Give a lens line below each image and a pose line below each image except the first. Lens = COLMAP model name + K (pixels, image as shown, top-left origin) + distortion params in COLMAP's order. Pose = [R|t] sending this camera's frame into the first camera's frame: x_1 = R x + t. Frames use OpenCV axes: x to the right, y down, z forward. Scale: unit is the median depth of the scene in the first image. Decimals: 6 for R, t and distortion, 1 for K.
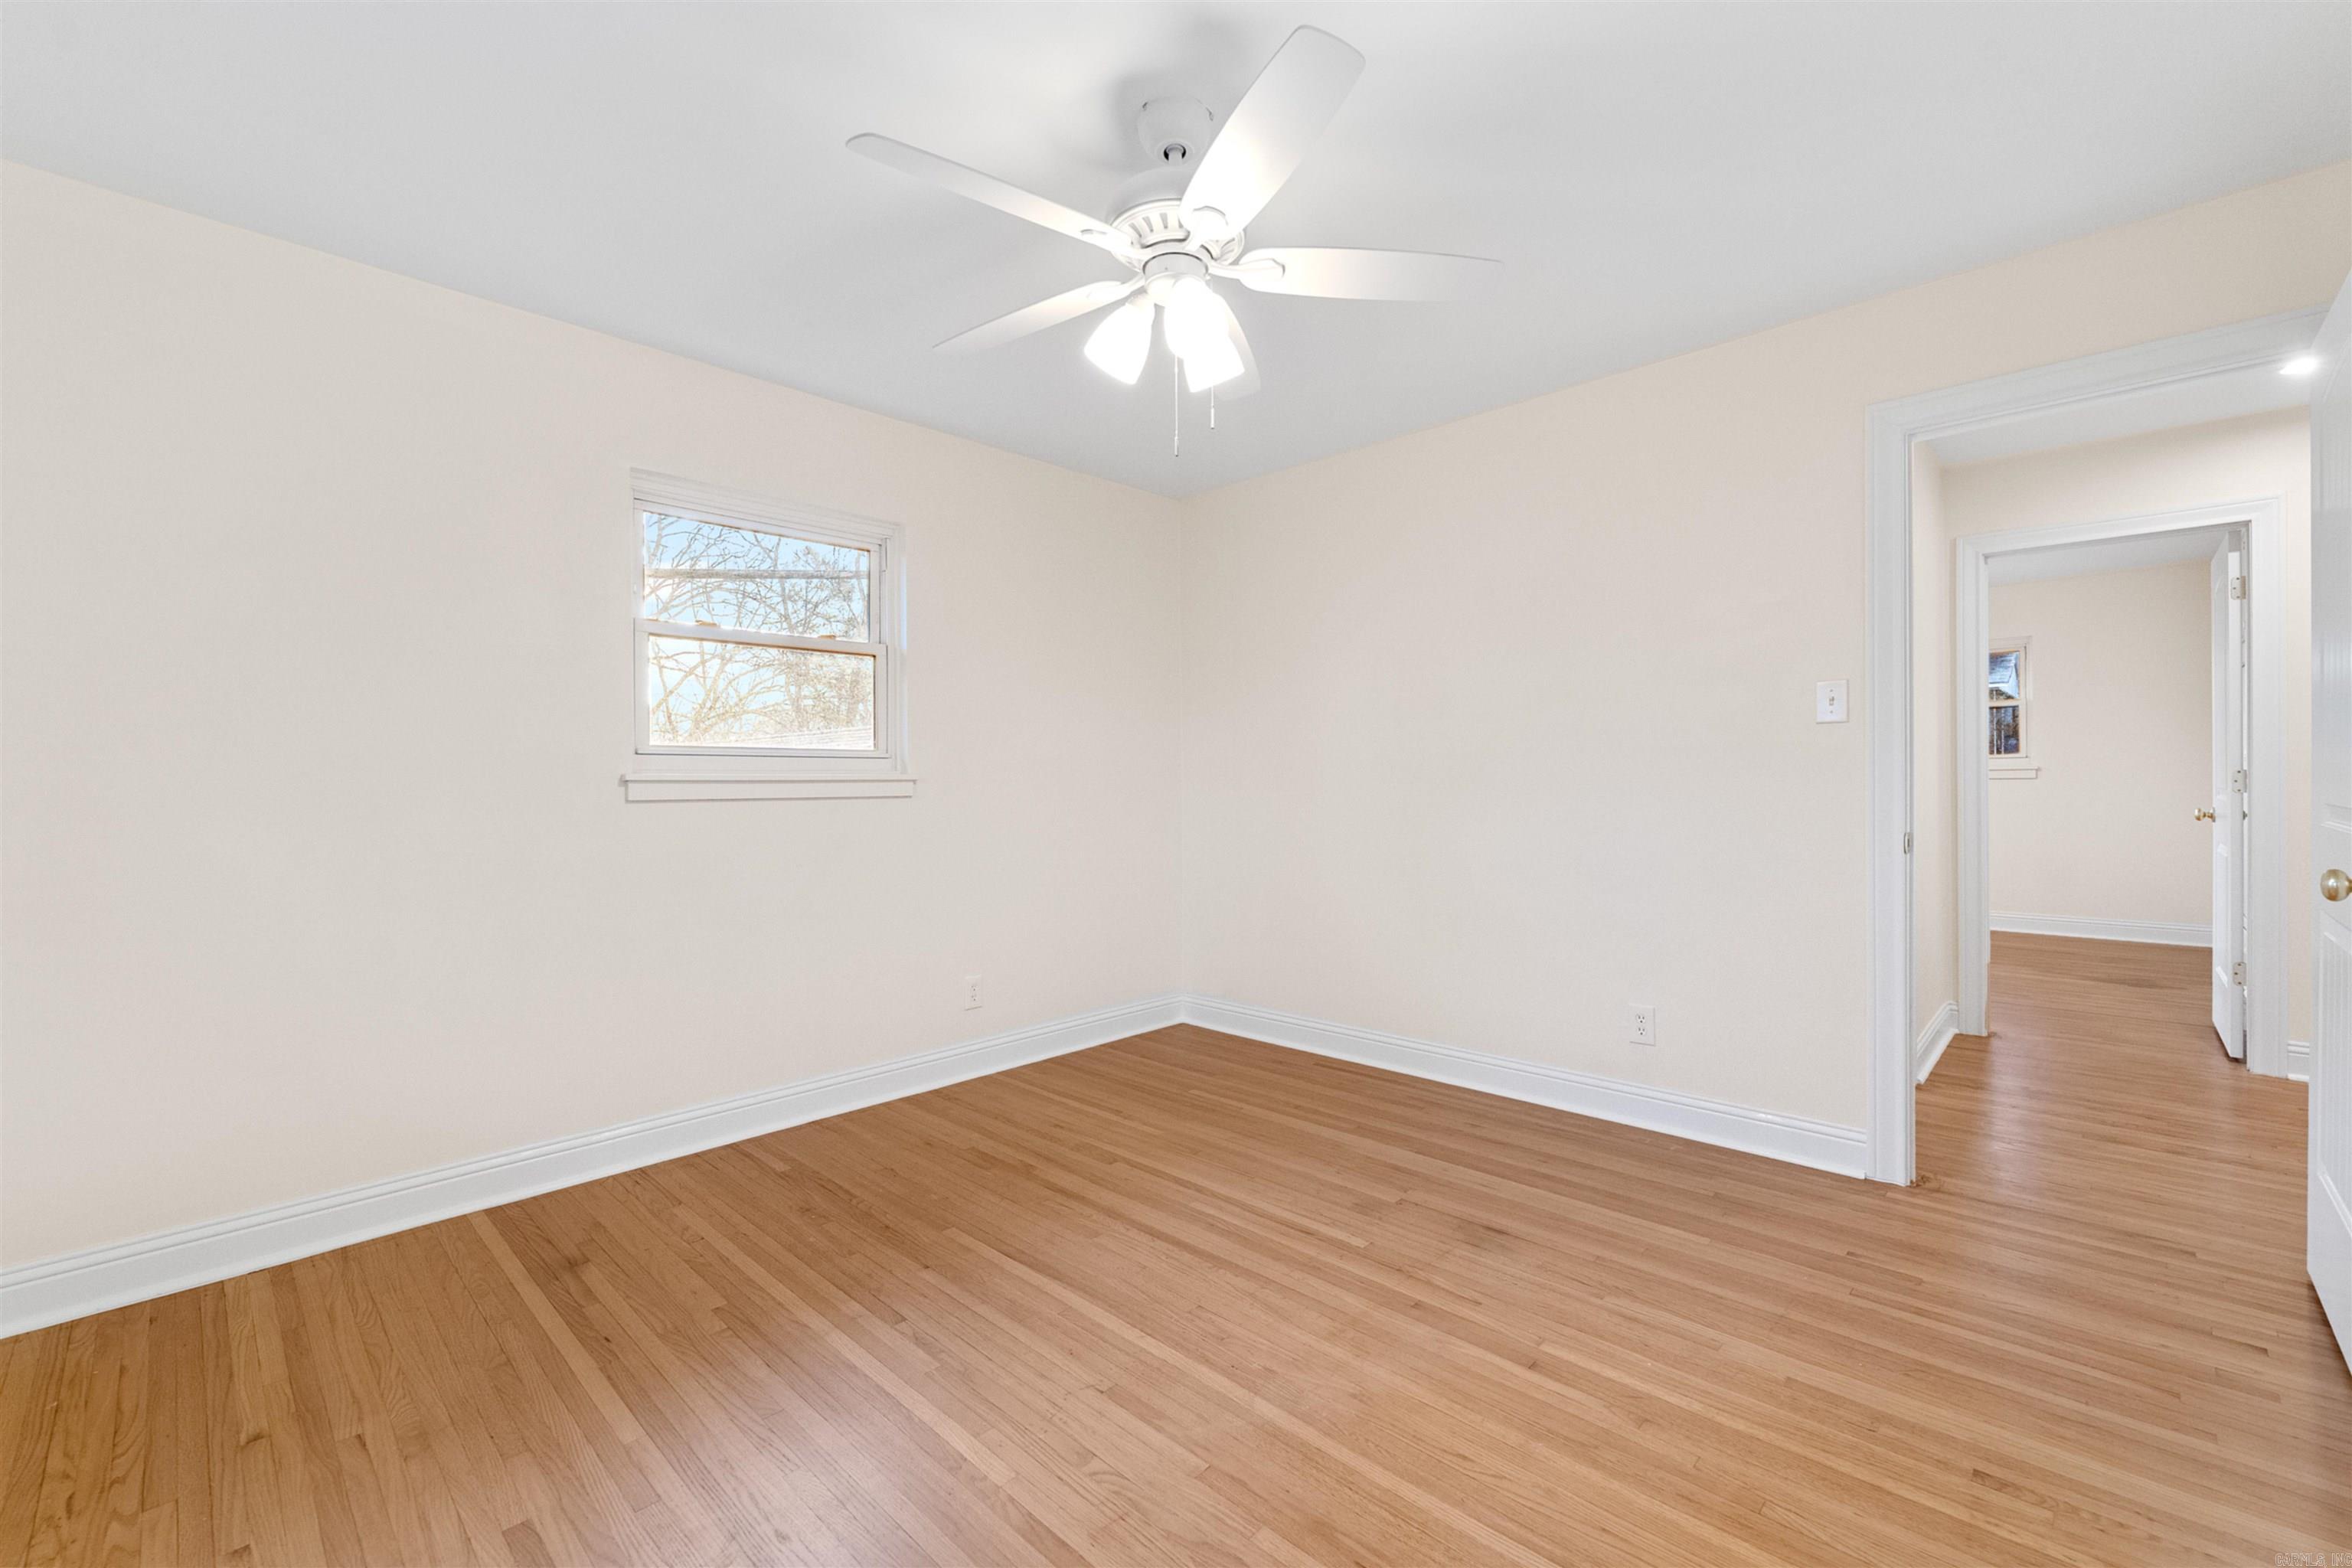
lens RADIAL K [[972.2, 0, 1184.7], [0, 972.2, 777.4], [0, 0, 1]] dist [0.001059, -0.003458]
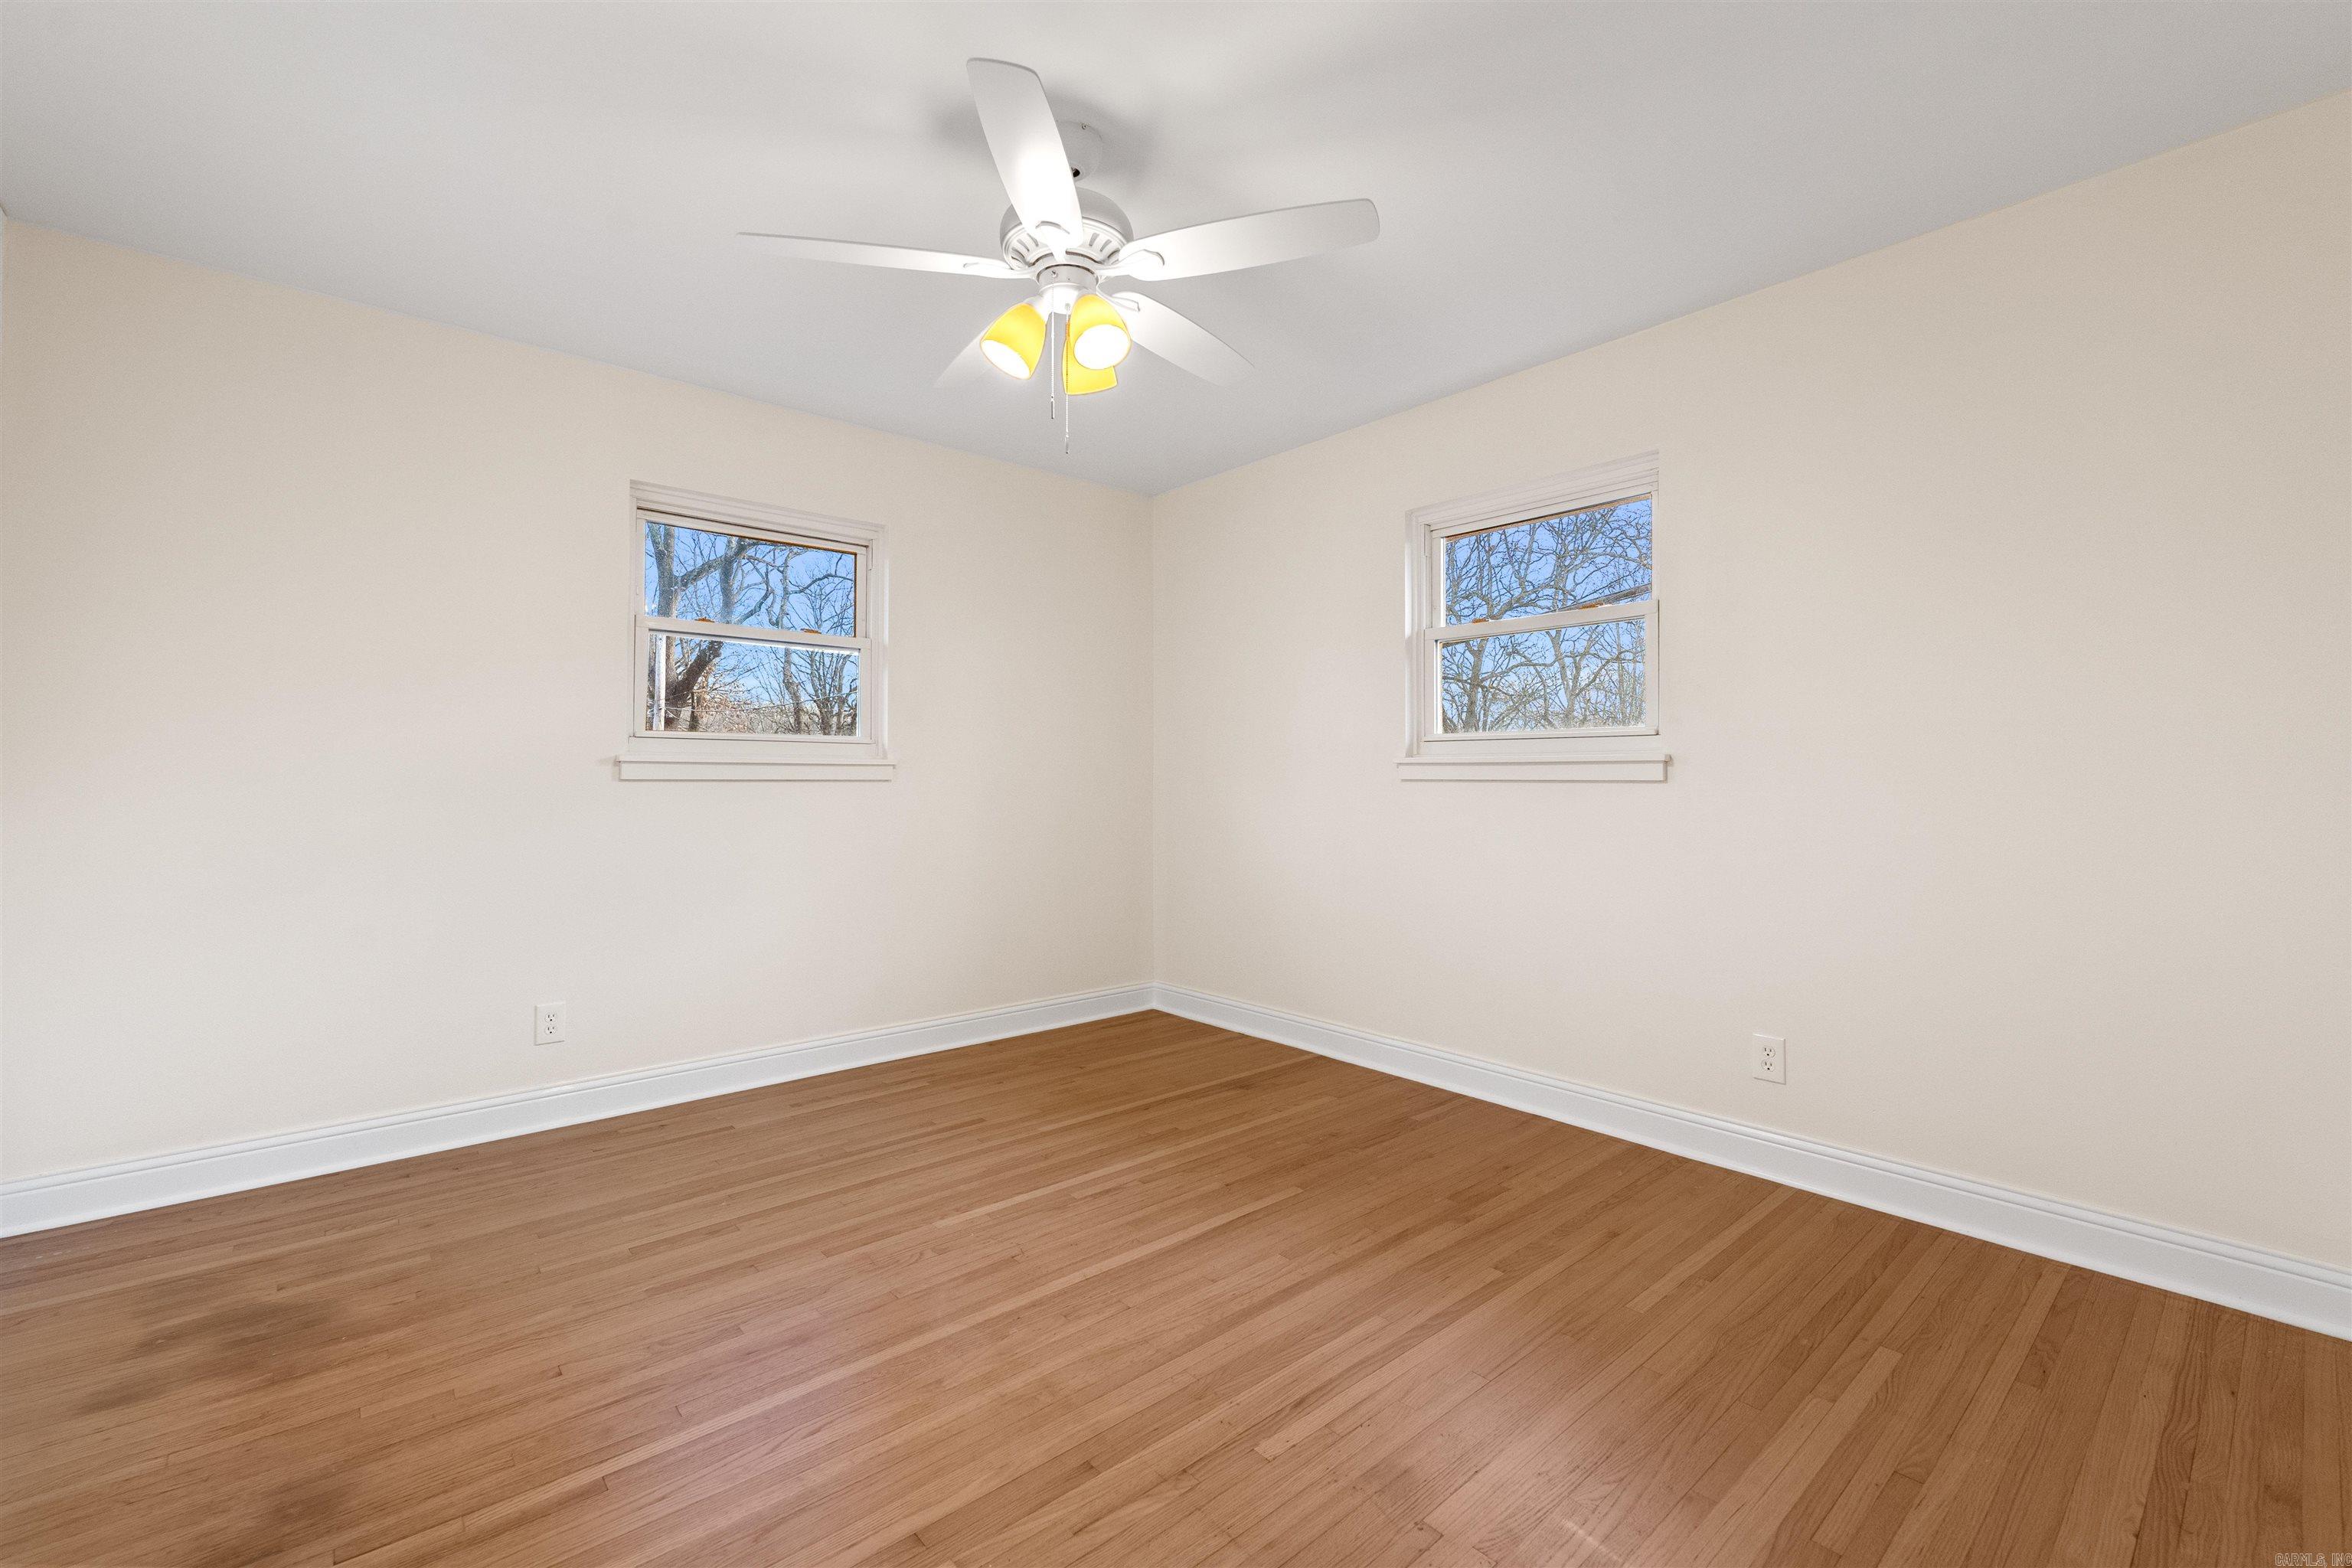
lens RADIAL K [[1016.3, 0, 1176.0], [0, 1016.3, 784.0], [0, 0, 1]] dist [-0.000305, -0.000249]
pose [[-0.105060, 0.014372, -0.994362, 0.821241], [0.000115, 0.999896, 0.014440, 0.017086], [0.994466, 0.001403, -0.105050, 0.956941]]
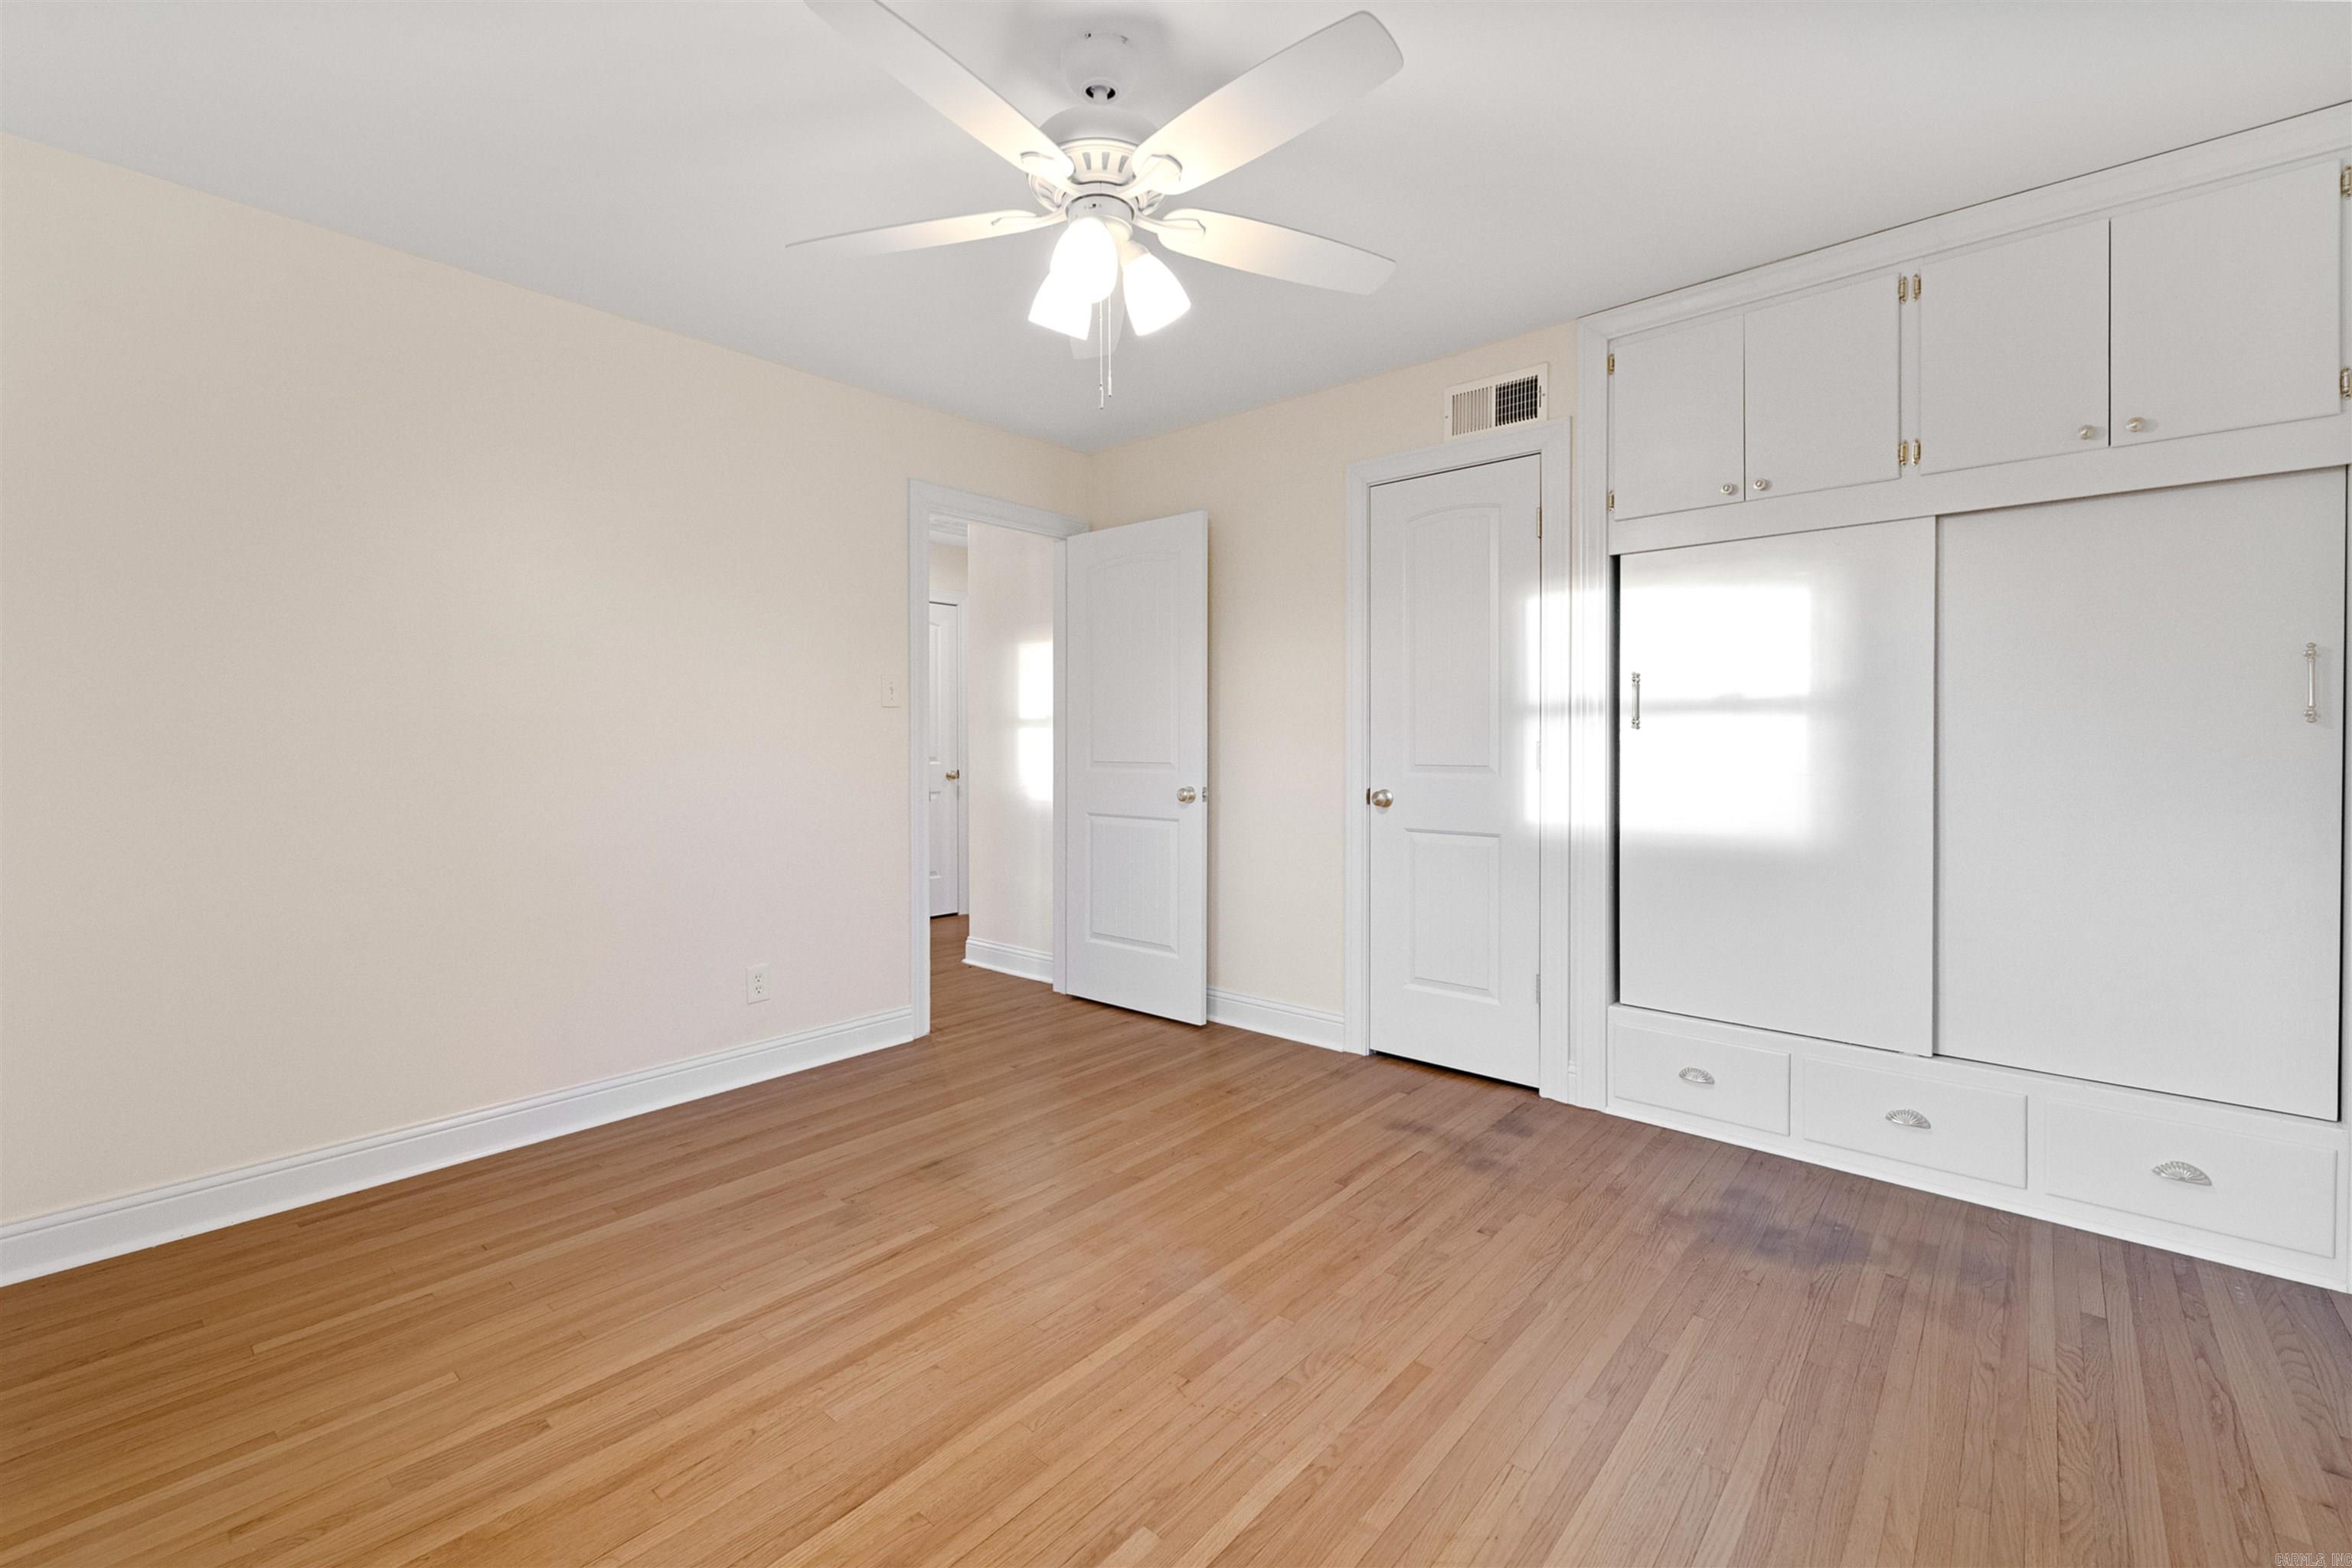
lens RADIAL K [[966.5, 0, 1175.3], [0, 966.5, 756.4], [0, 0, 1]] dist [-0.002446, -0.000586]
pose [[-0.040510, -0.004454, 0.999169, -0.738508], [0.003616, 0.999983, 0.004604, 0.009518], [-0.999173, 0.003800, -0.040493, 0.751817]]
